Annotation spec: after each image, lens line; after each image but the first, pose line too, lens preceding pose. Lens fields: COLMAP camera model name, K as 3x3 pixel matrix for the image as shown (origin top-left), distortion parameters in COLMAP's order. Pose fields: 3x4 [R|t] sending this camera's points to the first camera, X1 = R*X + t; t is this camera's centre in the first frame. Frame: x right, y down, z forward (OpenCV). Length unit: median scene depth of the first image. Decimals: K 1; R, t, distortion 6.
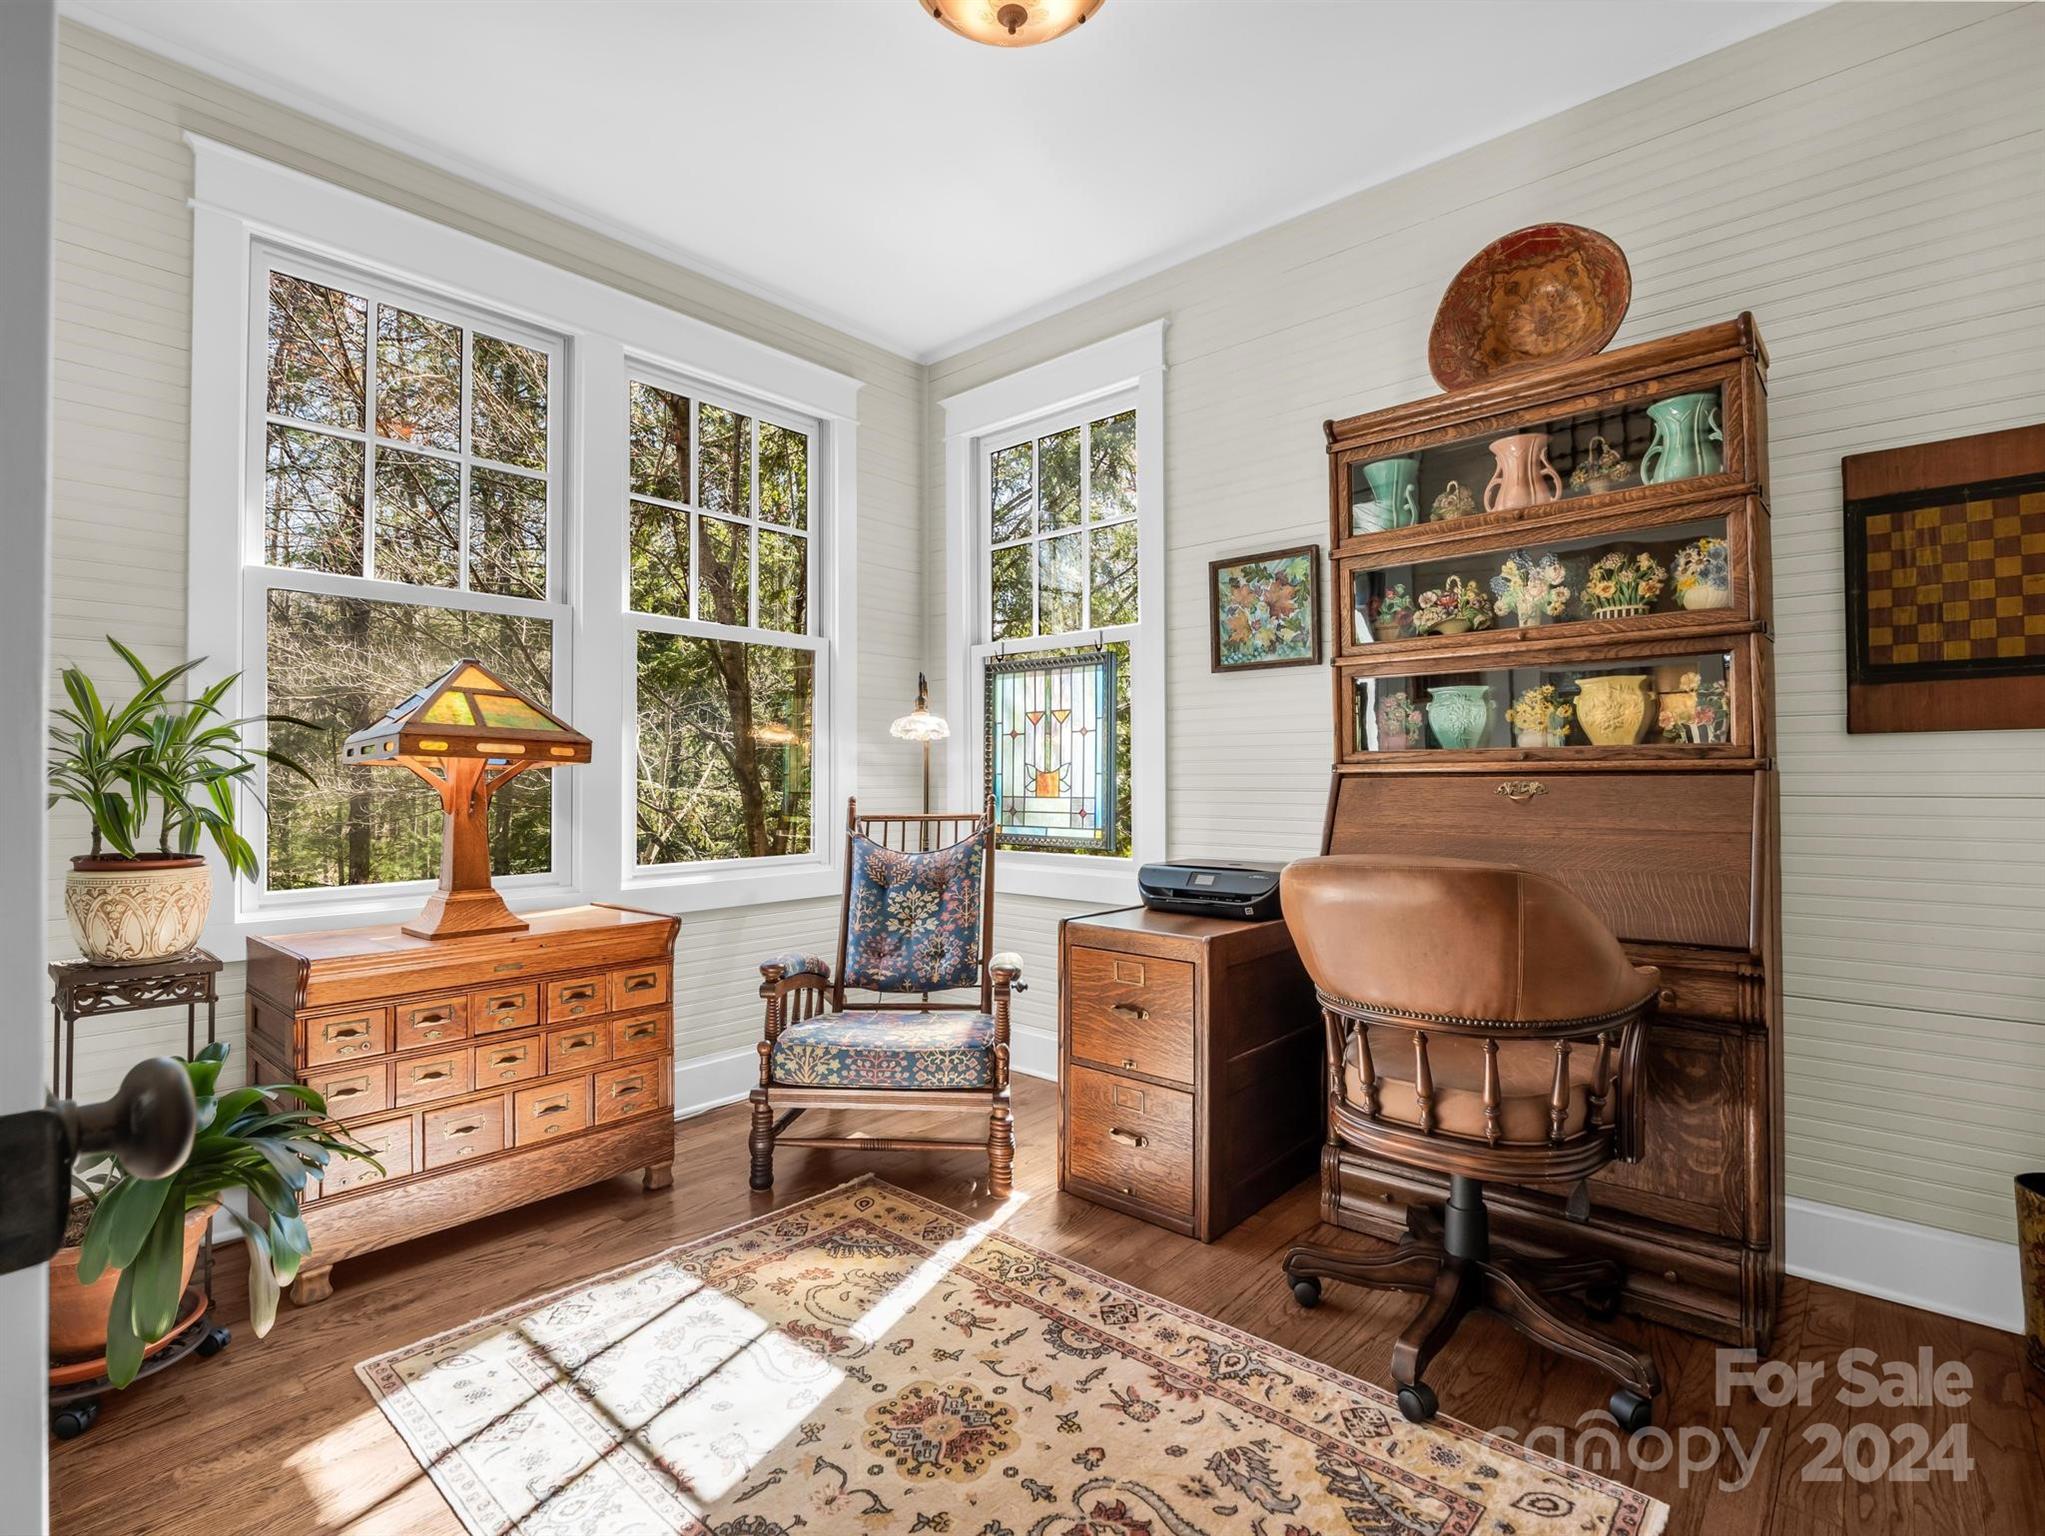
lens RADIAL K [[992.1, 0, 988.6], [0, 992.1, 757.3], [0, 0, 1]] dist [-0.022733, 0.002450]
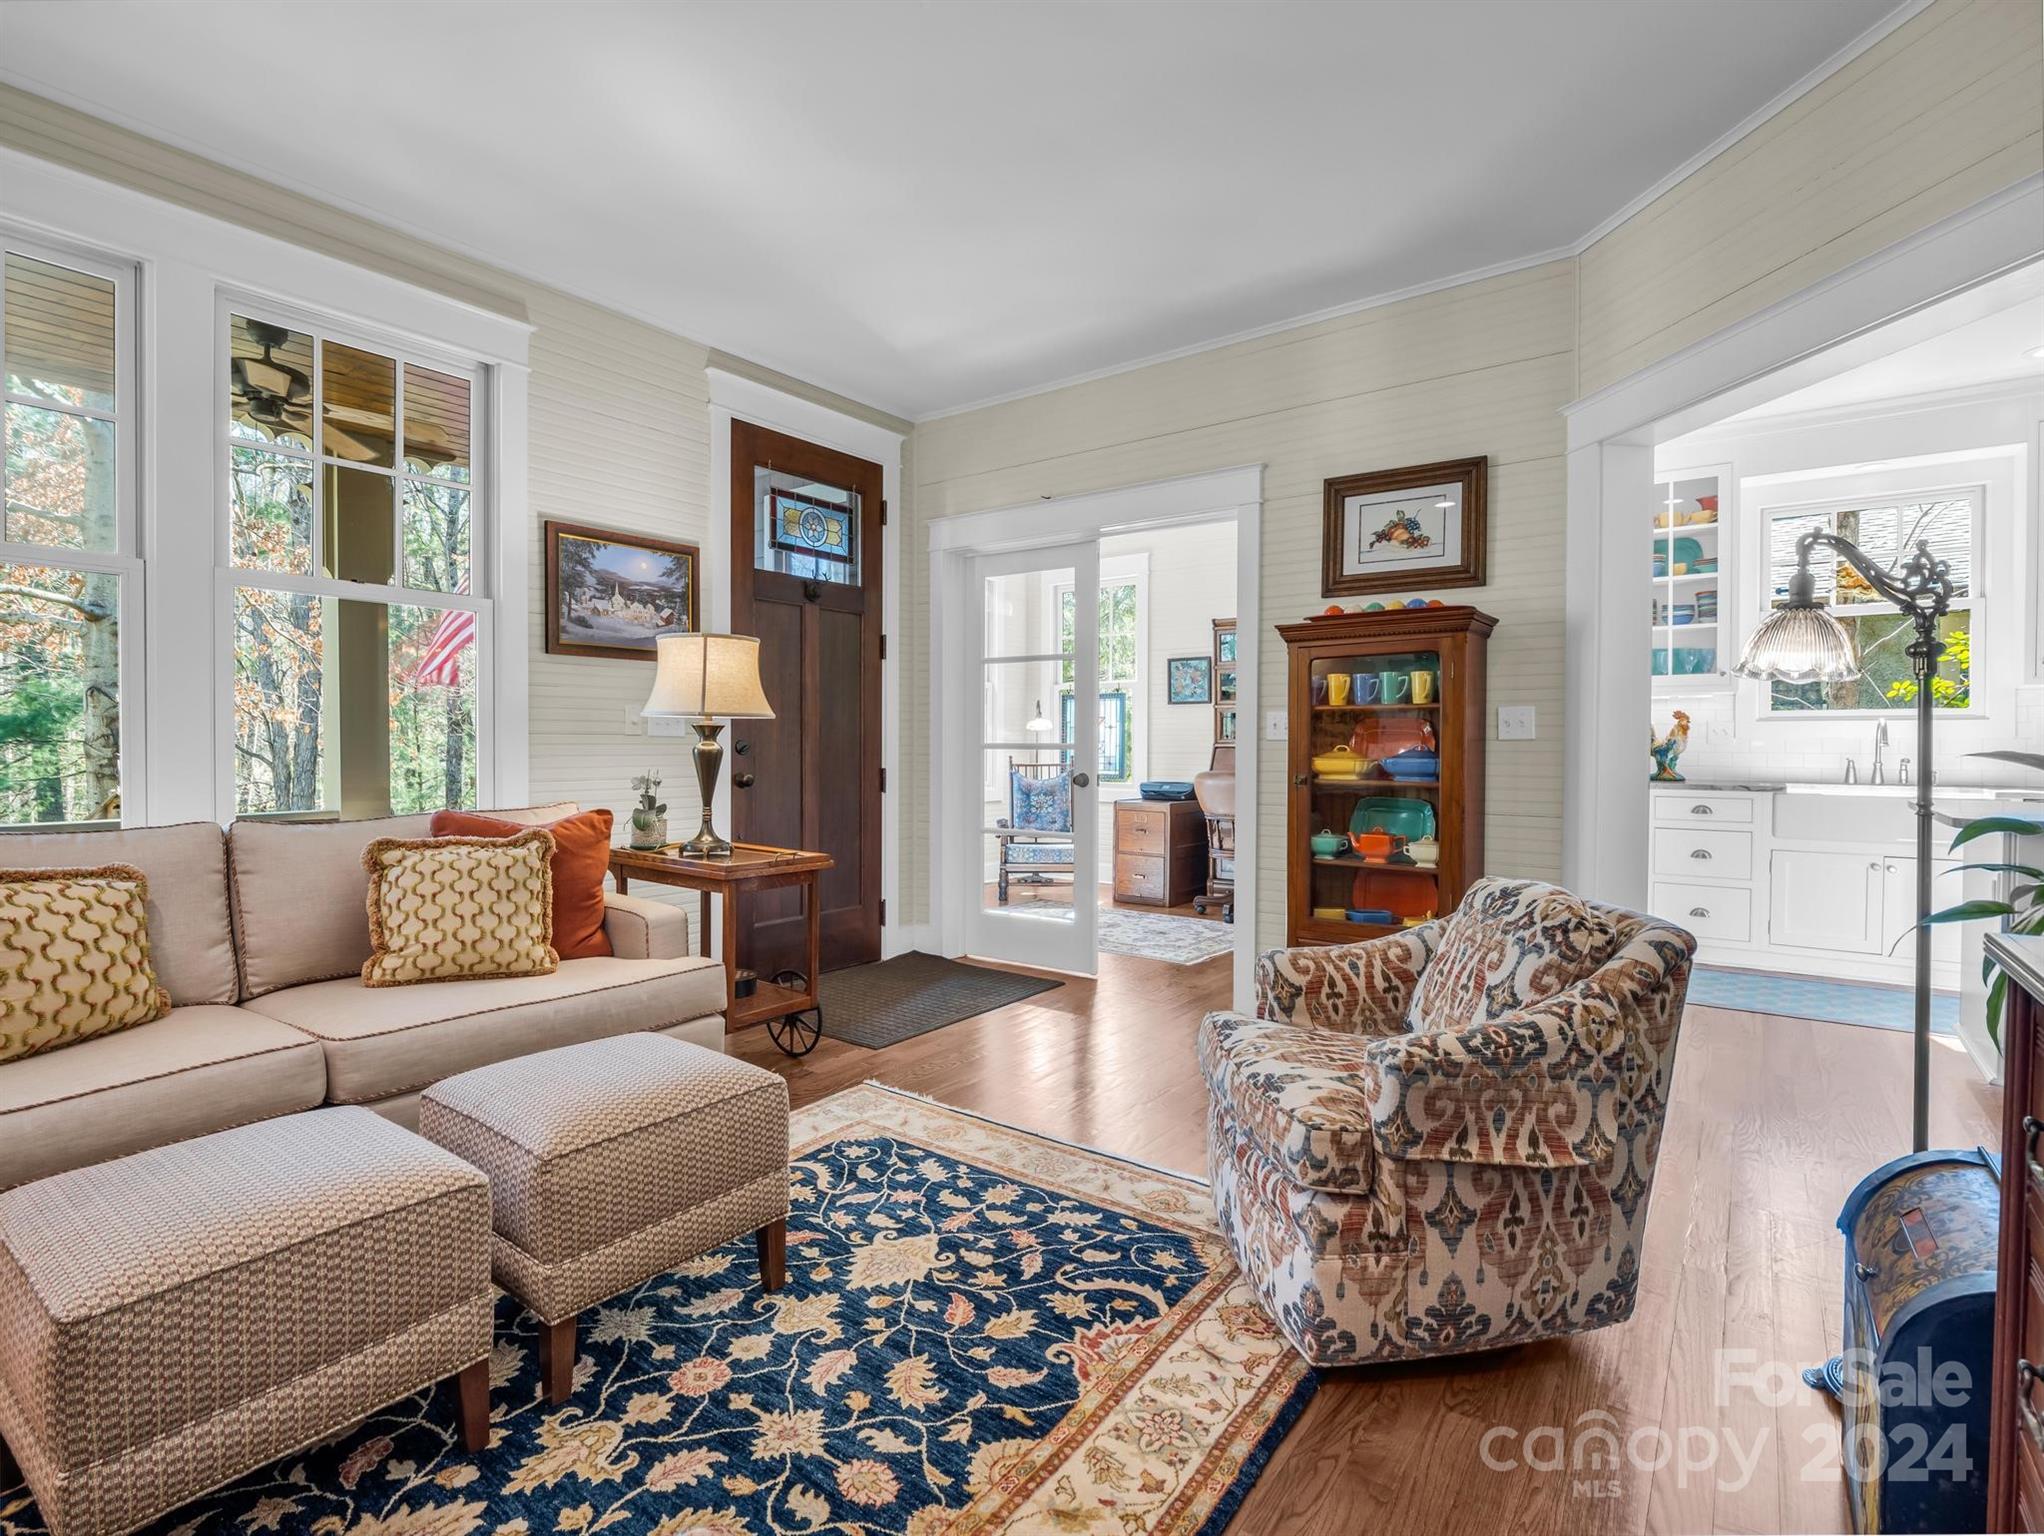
lens RADIAL K [[991.6, 0, 1018.9], [0, 991.6, 759.7], [0, 0, 1]] dist [-0.022733, 0.002450]
pose [[0.993872, 0.004650, 0.110441, -0.553548], [-0.008458, 0.999385, 0.034040, -0.041730], [-0.110214, -0.034766, 0.993300, -1.882178]]
